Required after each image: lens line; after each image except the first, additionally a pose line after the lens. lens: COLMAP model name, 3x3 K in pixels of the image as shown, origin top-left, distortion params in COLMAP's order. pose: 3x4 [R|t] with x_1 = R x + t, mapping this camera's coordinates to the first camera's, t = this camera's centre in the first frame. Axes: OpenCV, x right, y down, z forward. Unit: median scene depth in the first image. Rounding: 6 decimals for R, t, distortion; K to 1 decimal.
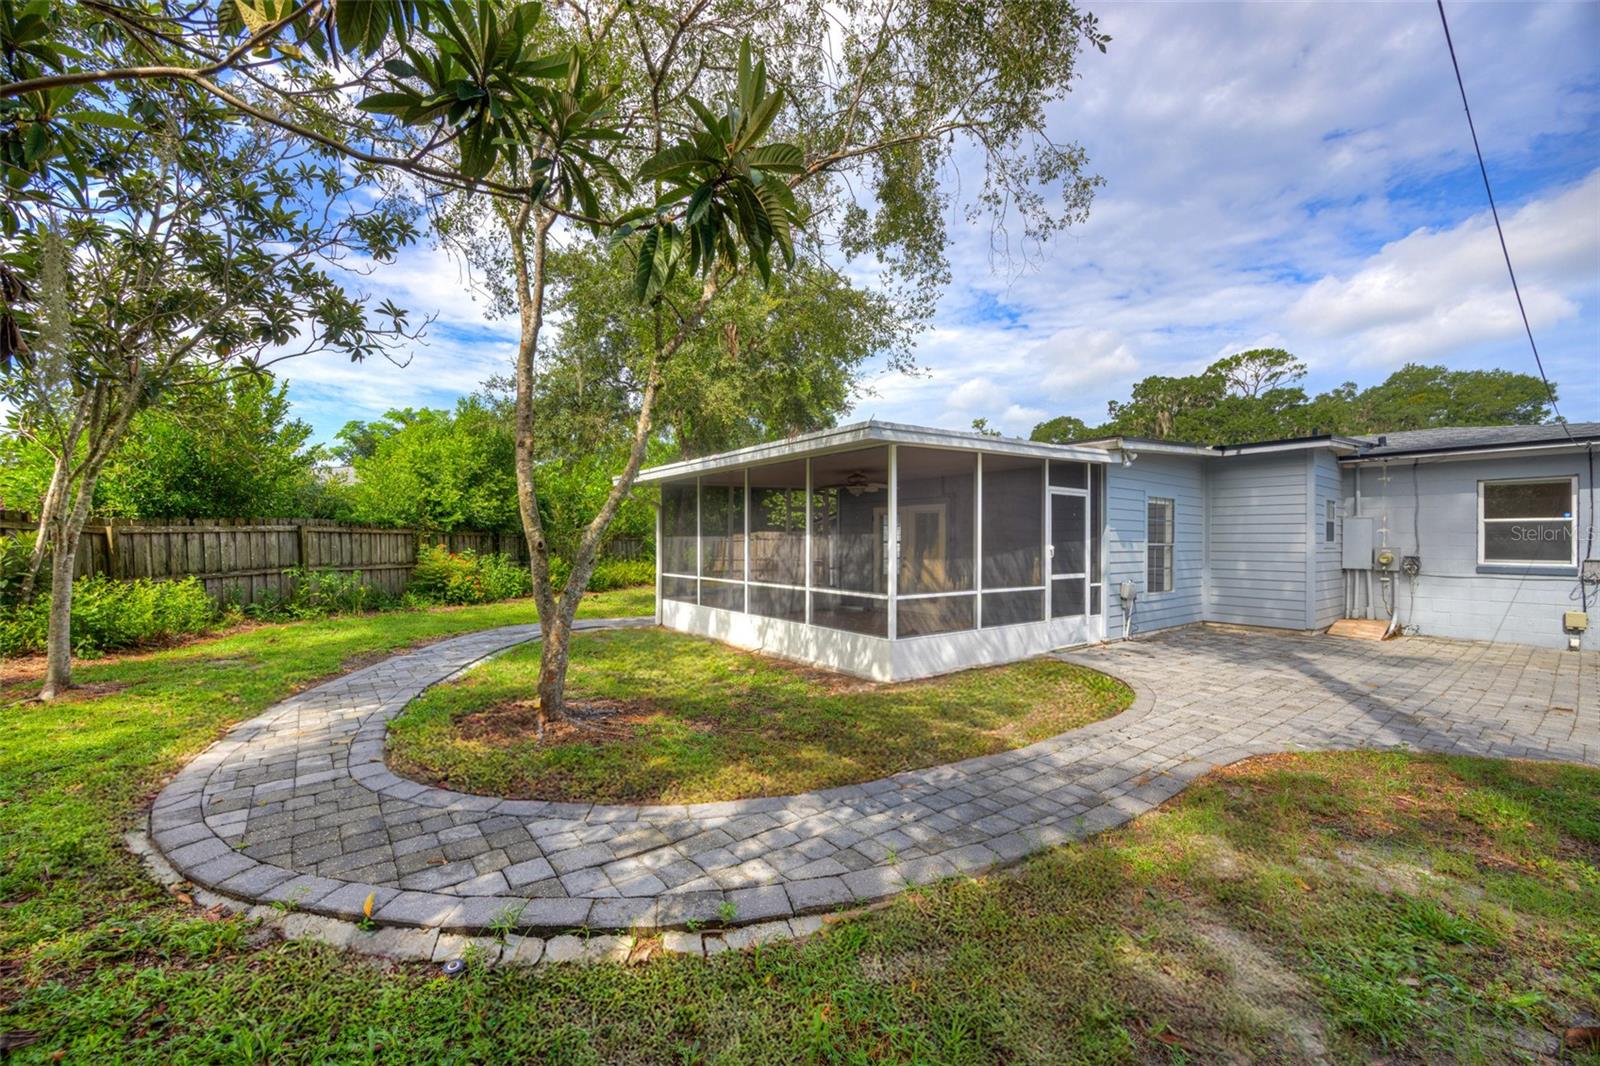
lens RADIAL K [[619.7, 0, 805.3], [0, 619.7, 537.0], [0, 0, 1]] dist [-0.003725, -0.000017]
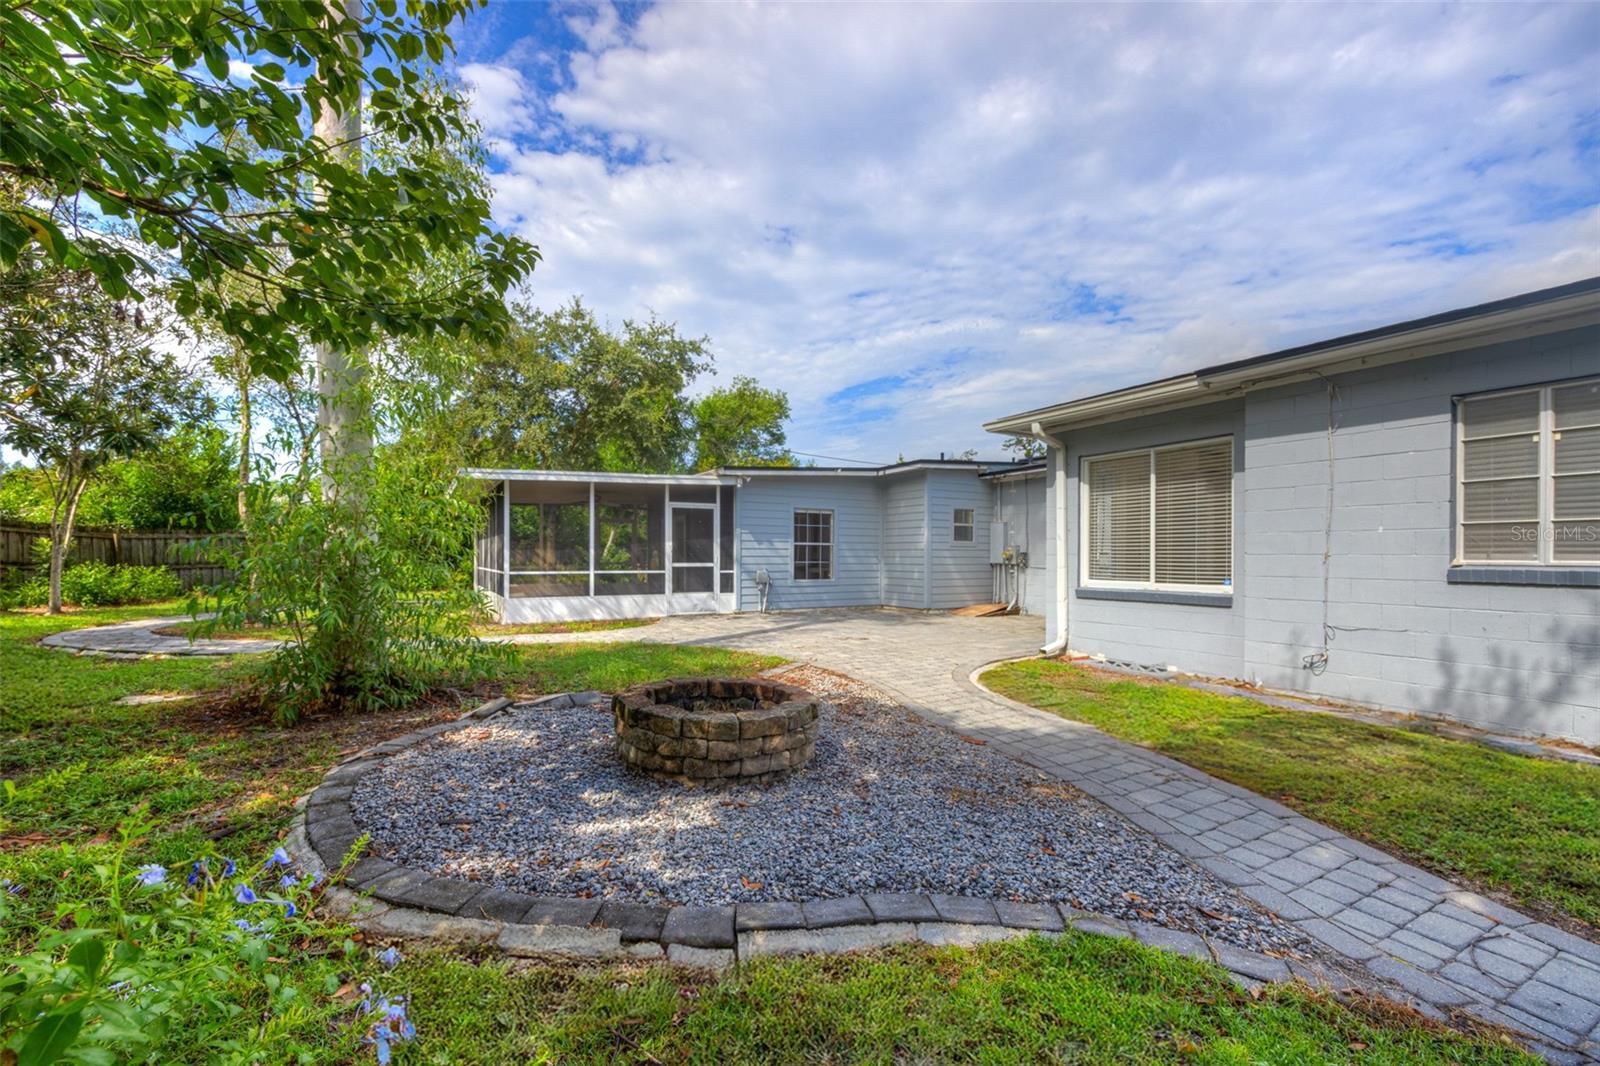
lens RADIAL K [[619.7, 0, 809.5], [0, 619.7, 569.1], [0, 0, 1]] dist [-0.003725, -0.000017]
pose [[0.993582, 0.000821, -0.113111, 0.834268], [0.002783, 0.999494, 0.031700, 0.027907], [0.113080, -0.031812, 0.993076, -0.393254]]
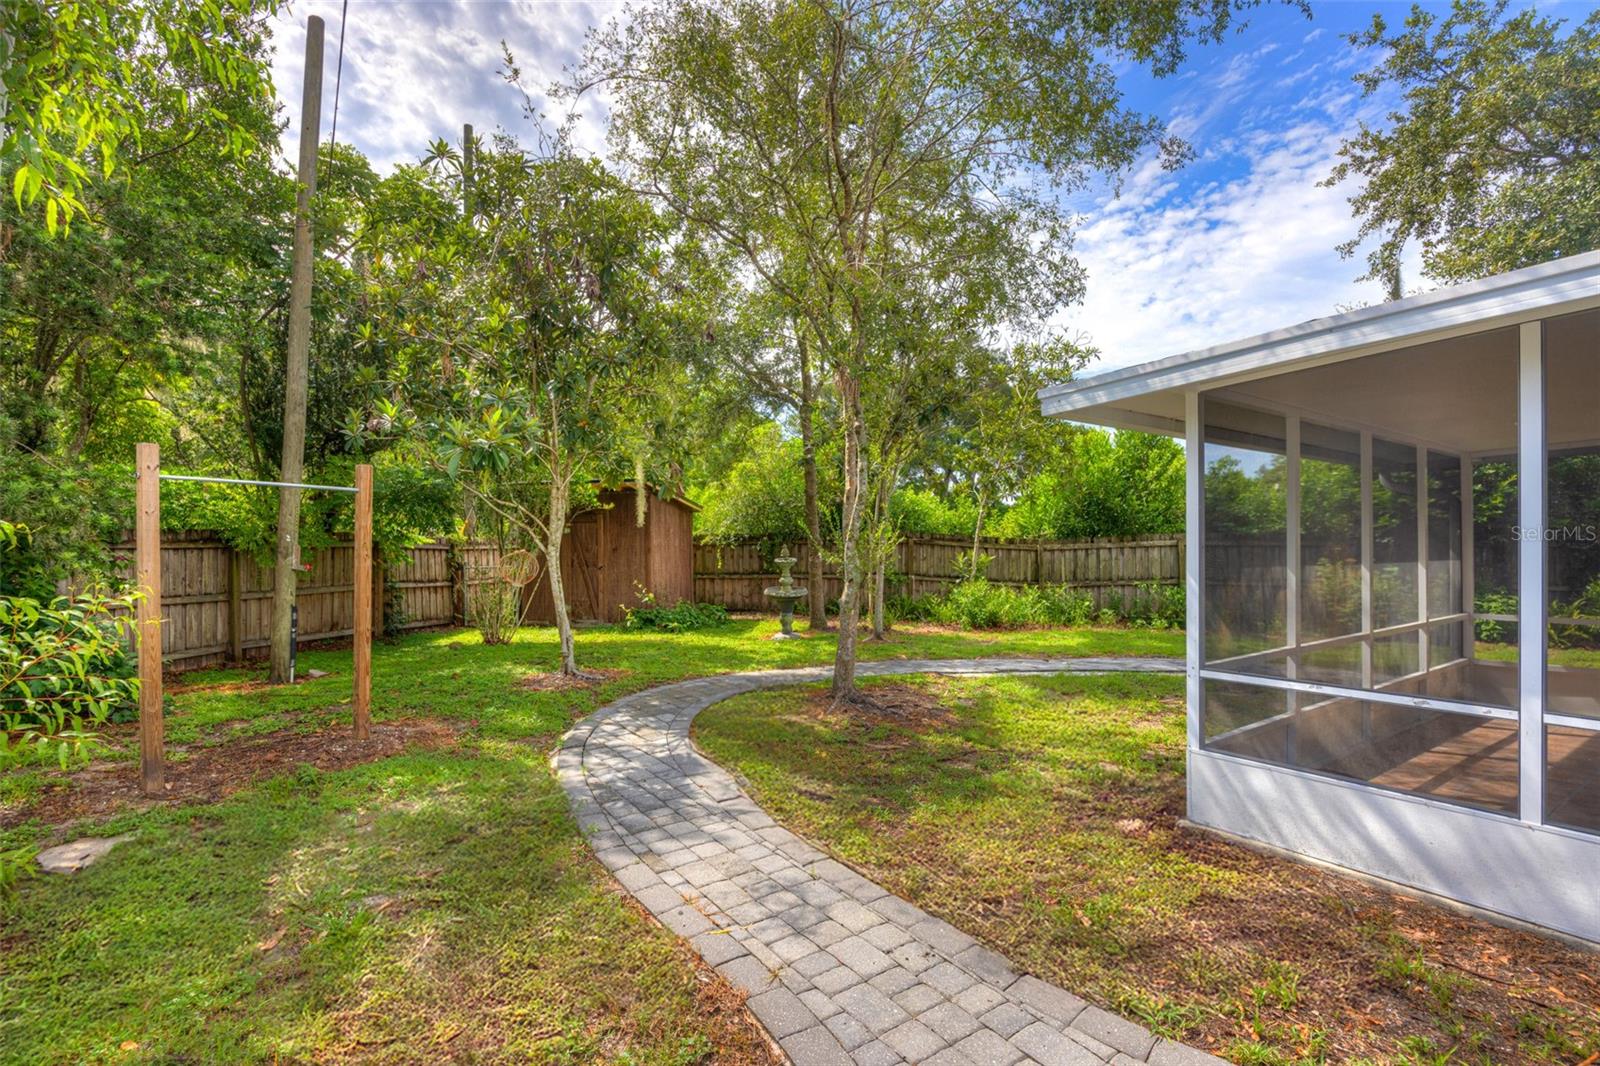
lens RADIAL K [[738.0, 0, 791.6], [0, 738.0, 547.9], [0, 0, 1]] dist [-0.010133, -0.000623]
pose [[-0.051422, -0.005089, -0.998664, 0.601459], [0.014732, 0.999874, -0.005854, -0.009771], [0.998568, -0.015014, -0.051341, 0.505459]]
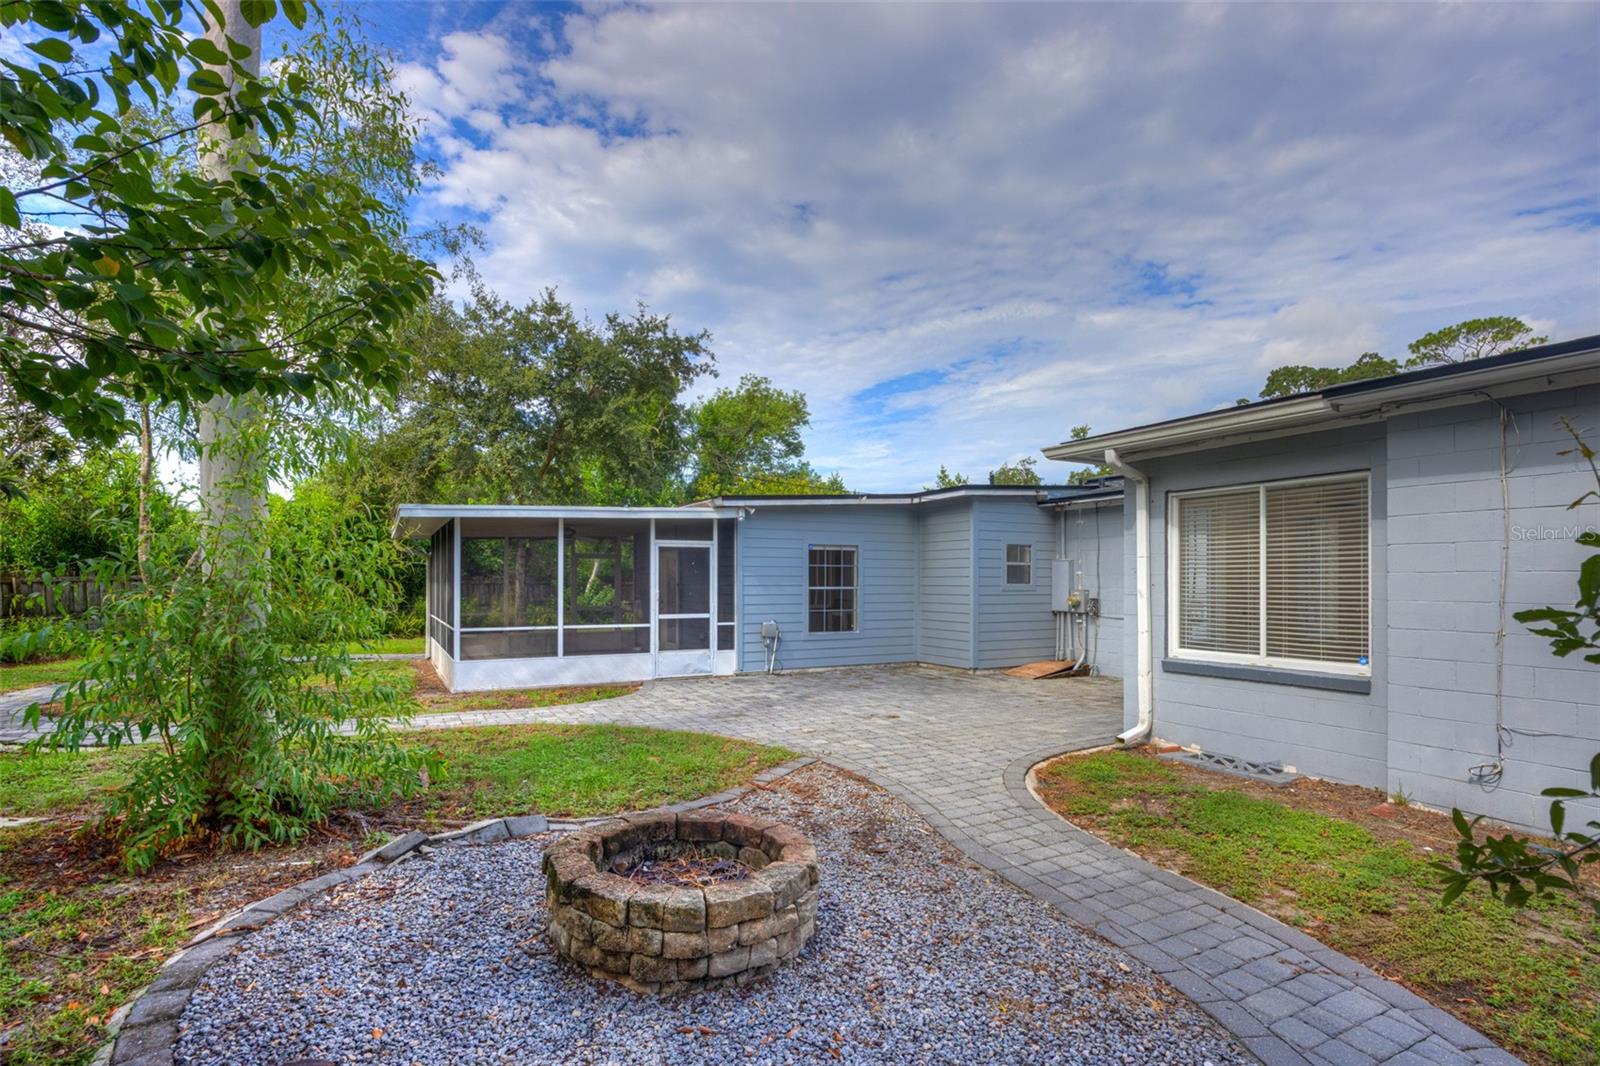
lens RADIAL K [[738.0, 0, 808.9], [0, 738.0, 592.0], [0, 0, 1]] dist [-0.010133, -0.000623]
pose [[0.989021, -0.001223, -0.147772, 0.842800], [0.004605, 0.999735, 0.022548, -0.012377], [0.147705, -0.022981, 0.988764, -0.343024]]
